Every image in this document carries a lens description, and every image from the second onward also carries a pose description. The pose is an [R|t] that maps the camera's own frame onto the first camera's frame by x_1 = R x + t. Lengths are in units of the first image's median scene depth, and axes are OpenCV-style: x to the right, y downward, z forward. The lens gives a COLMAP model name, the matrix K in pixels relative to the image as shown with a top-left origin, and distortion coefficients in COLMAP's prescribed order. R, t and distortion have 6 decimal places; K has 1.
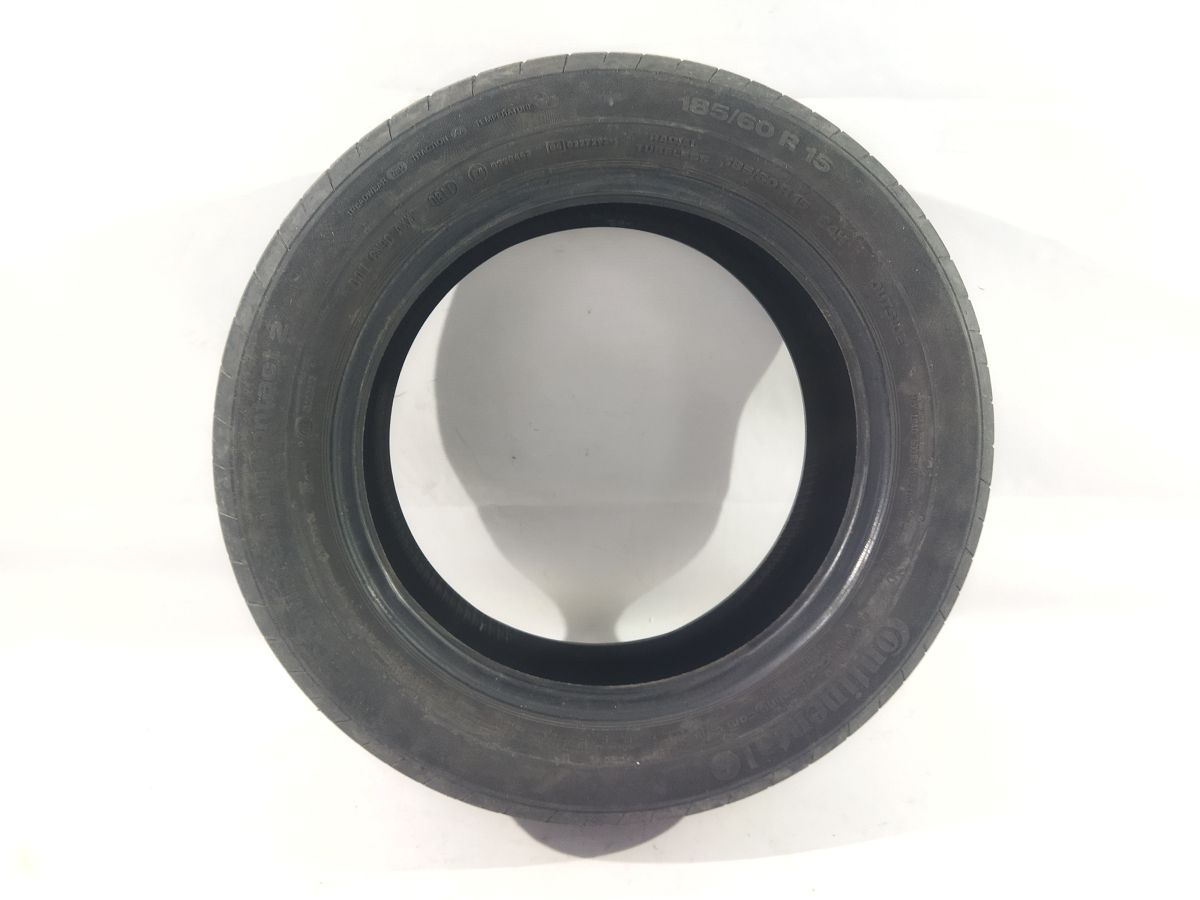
lens RADIAL K [[917.4, 0, 600.0], [0, 917.4, 450.0], [0, 0, 1]] dist [0.062641, -0.003807]
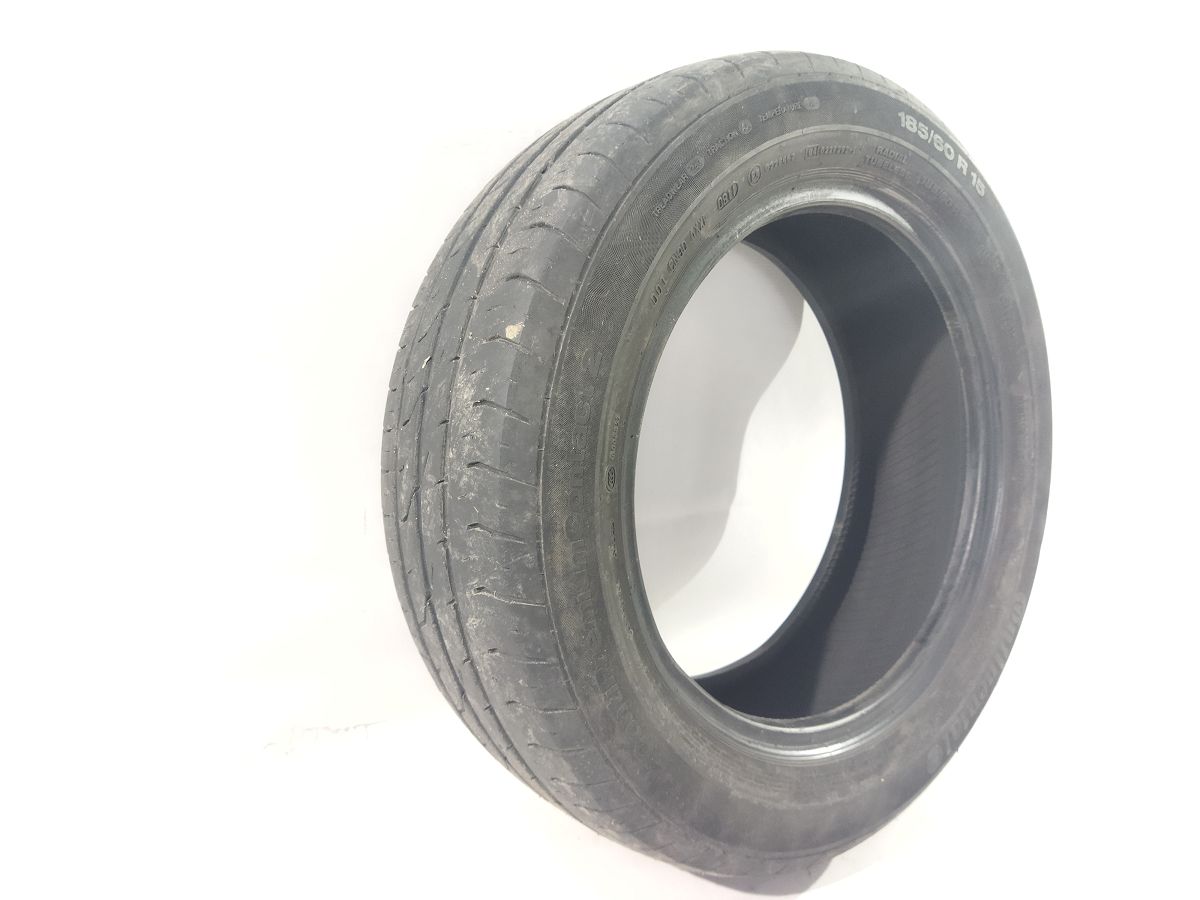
lens RADIAL K [[917.4, 0, 600.0], [0, 917.4, 450.0], [0, 0, 1]] dist [0.062641, -0.003807]
pose [[0.836883, -0.084594, 0.540806, -0.747272], [0.076390, 0.996367, 0.037642, -0.078882], [-0.542026, 0.009810, 0.840305, 0.329125]]
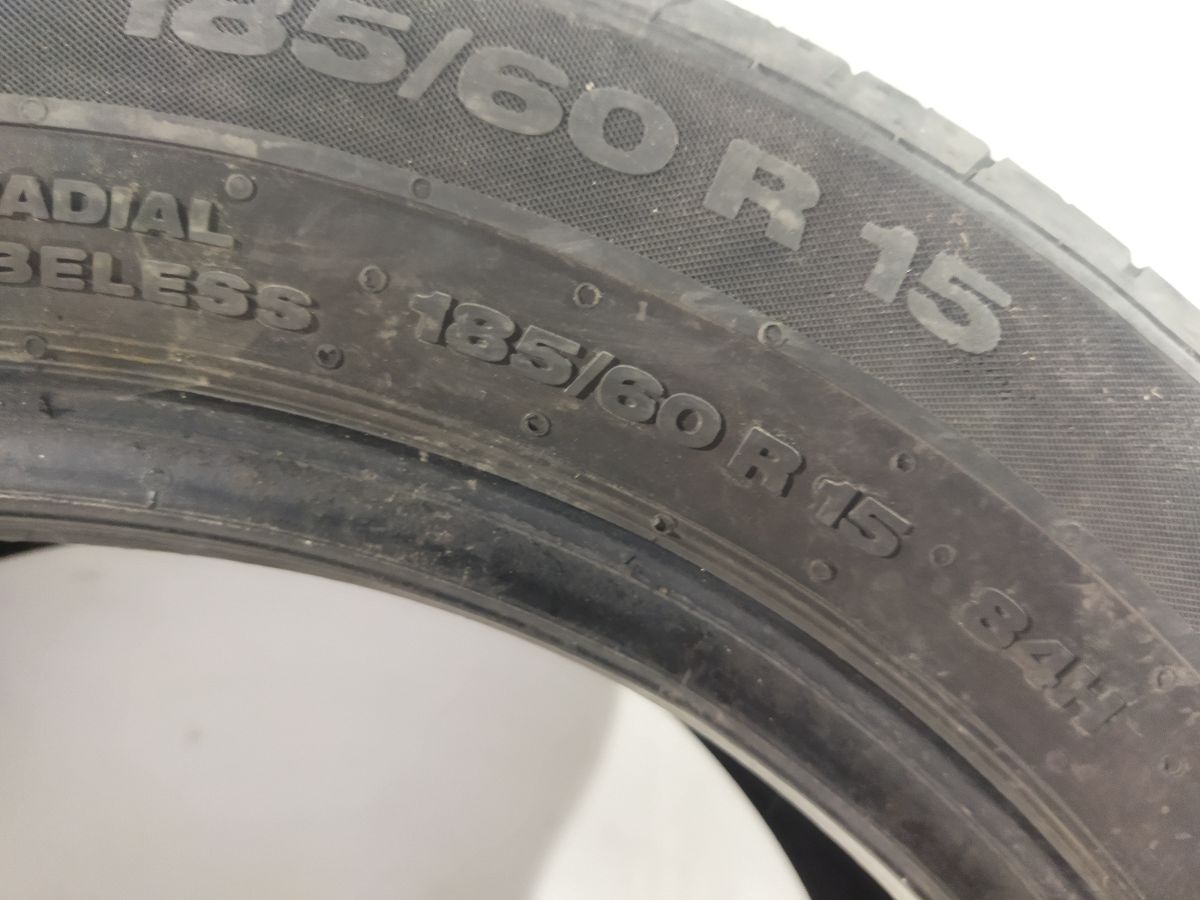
lens RADIAL K [[954.7, 0, 600.0], [0, 954.7, 450.0], [0, 0, 1]] dist [0.093053, -0.240927]
pose [[0.997363, -0.044397, 0.057409, 0.159686], [0.053325, 0.984894, -0.164740, -0.255689], [-0.049228, 0.167367, 0.984665, 0.826113]]
